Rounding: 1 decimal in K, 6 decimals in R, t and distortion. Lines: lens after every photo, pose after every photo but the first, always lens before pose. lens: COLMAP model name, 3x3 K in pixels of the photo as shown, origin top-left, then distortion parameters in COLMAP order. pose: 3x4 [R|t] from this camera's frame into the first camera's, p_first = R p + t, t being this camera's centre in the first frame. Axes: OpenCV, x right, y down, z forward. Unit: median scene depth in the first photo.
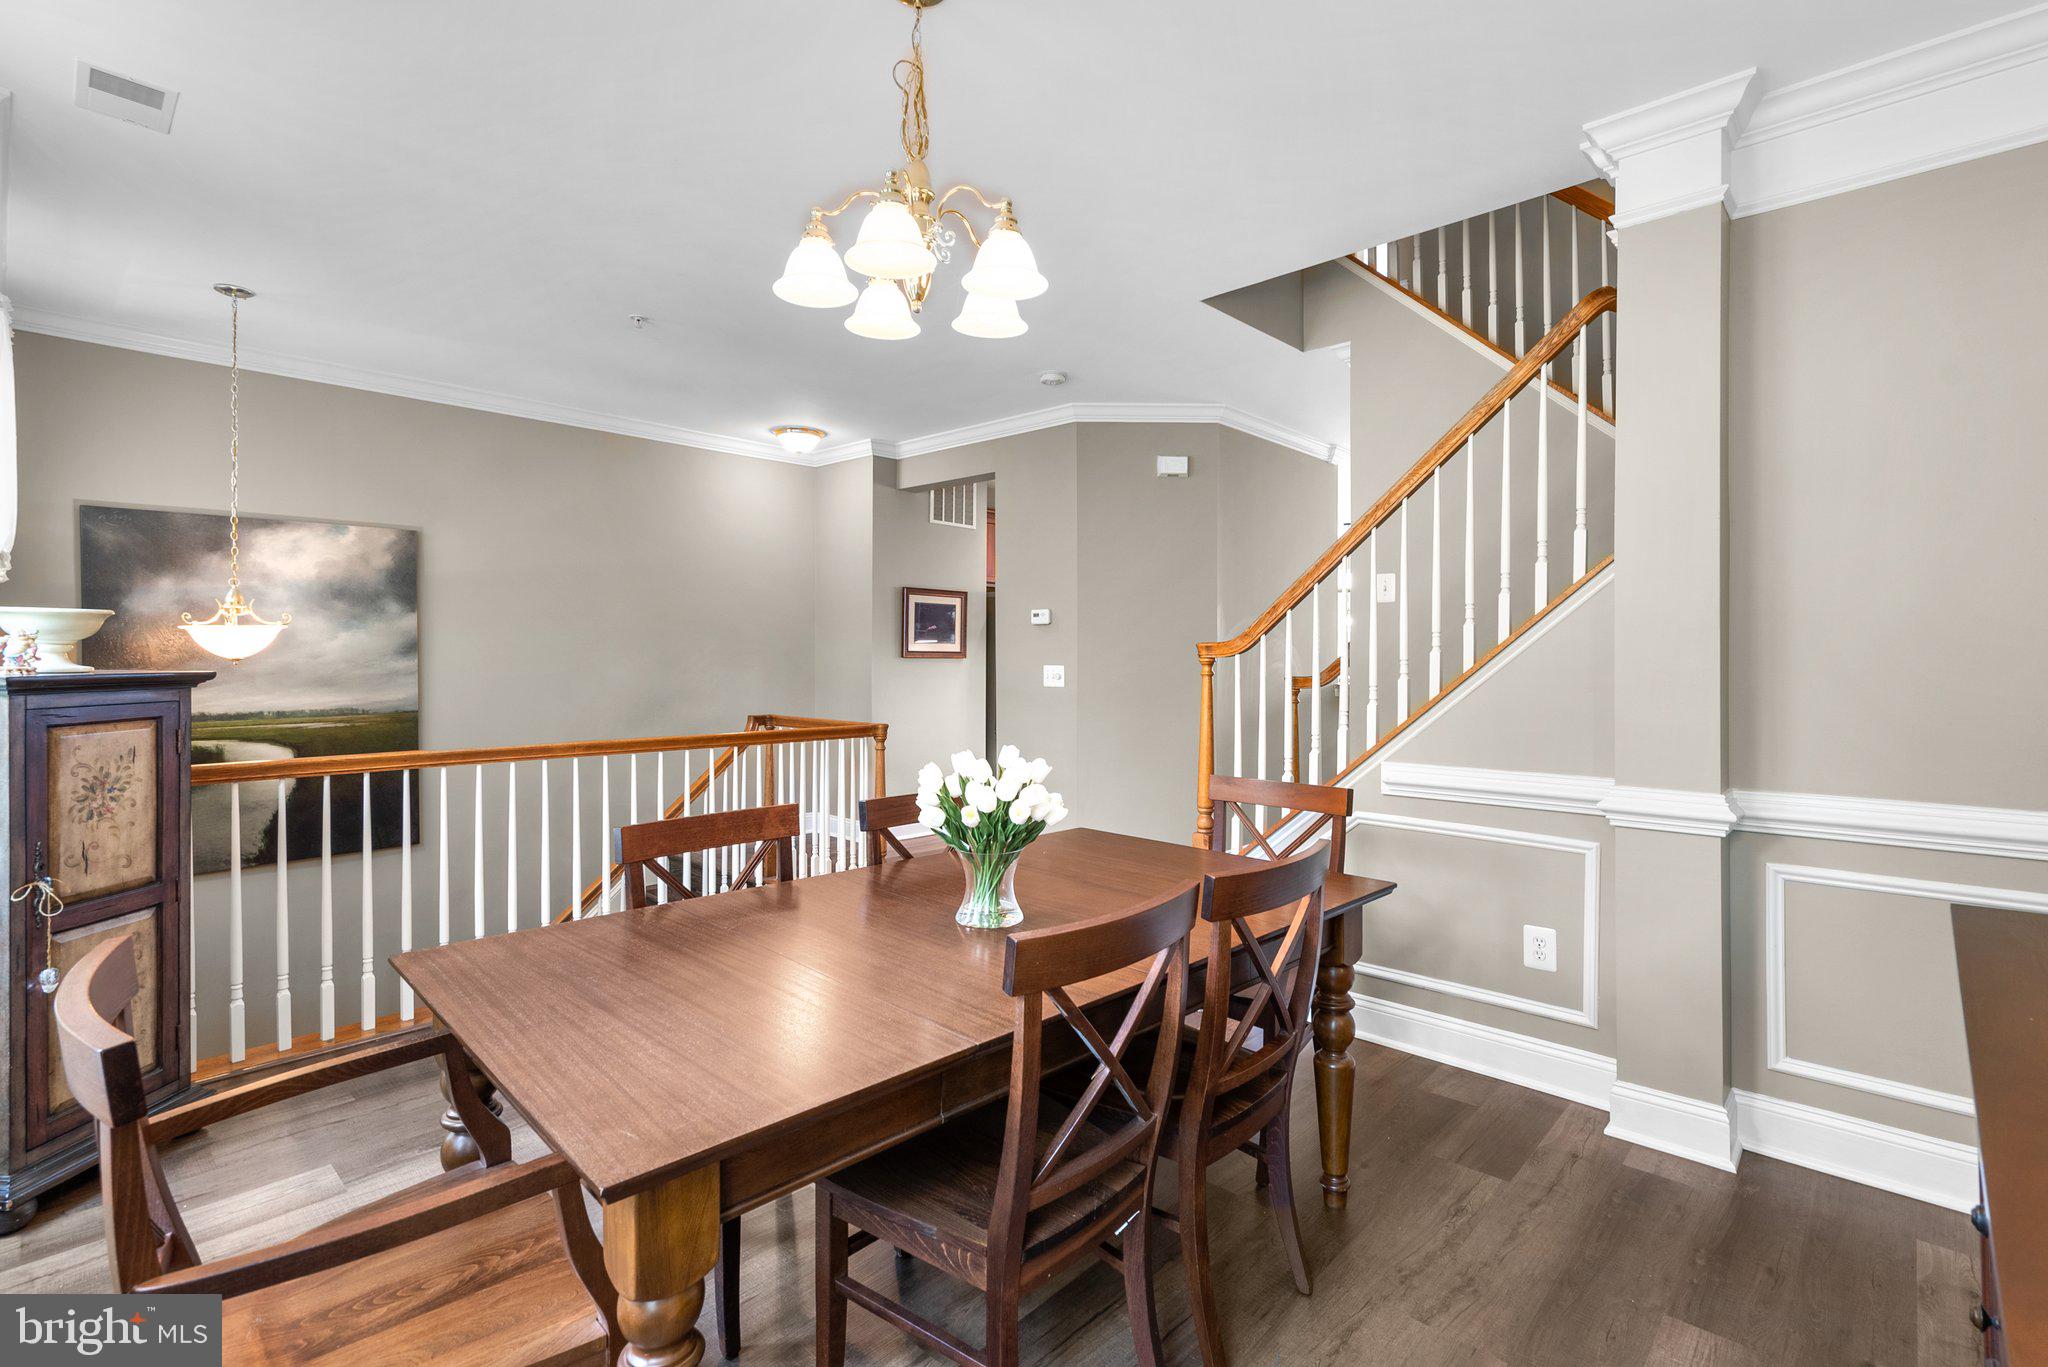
lens RADIAL K [[950.0, 0, 1036.5], [0, 950.0, 663.5], [0, 0, 1]] dist [-0.003466, 0.002612]
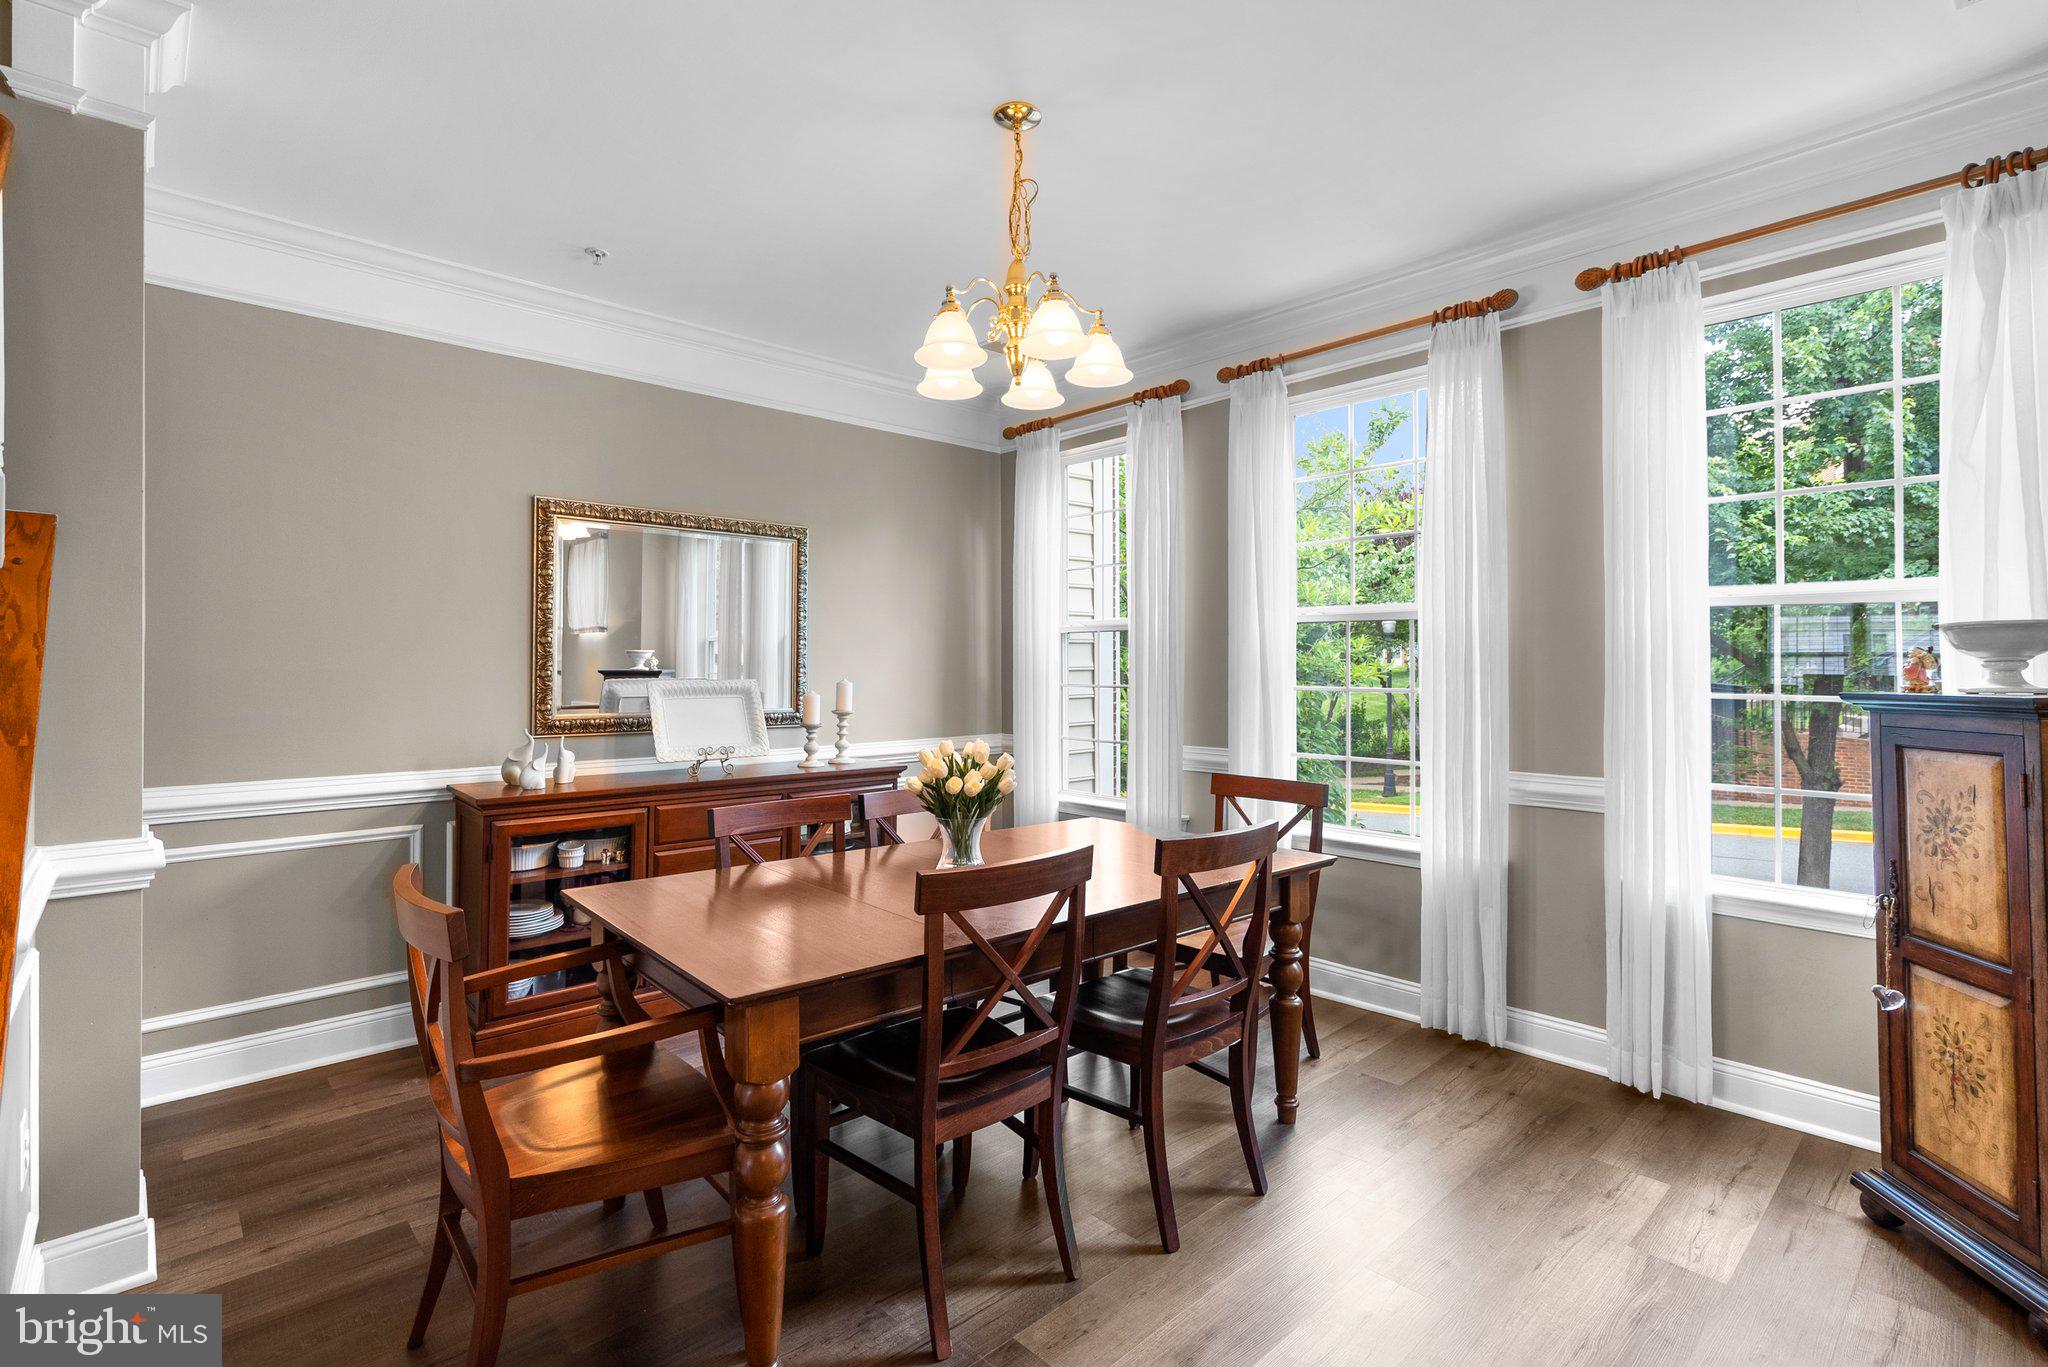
lens RADIAL K [[950.0, 0, 1038.8], [0, 950.0, 653.4], [0, 0, 1]] dist [-0.003466, 0.002612]
pose [[-0.996729, -0.000914, 0.080817, -0.105907], [-0.001445, 0.999978, -0.006518, -0.010377], [-0.080809, -0.006614, -0.996708, 0.962877]]
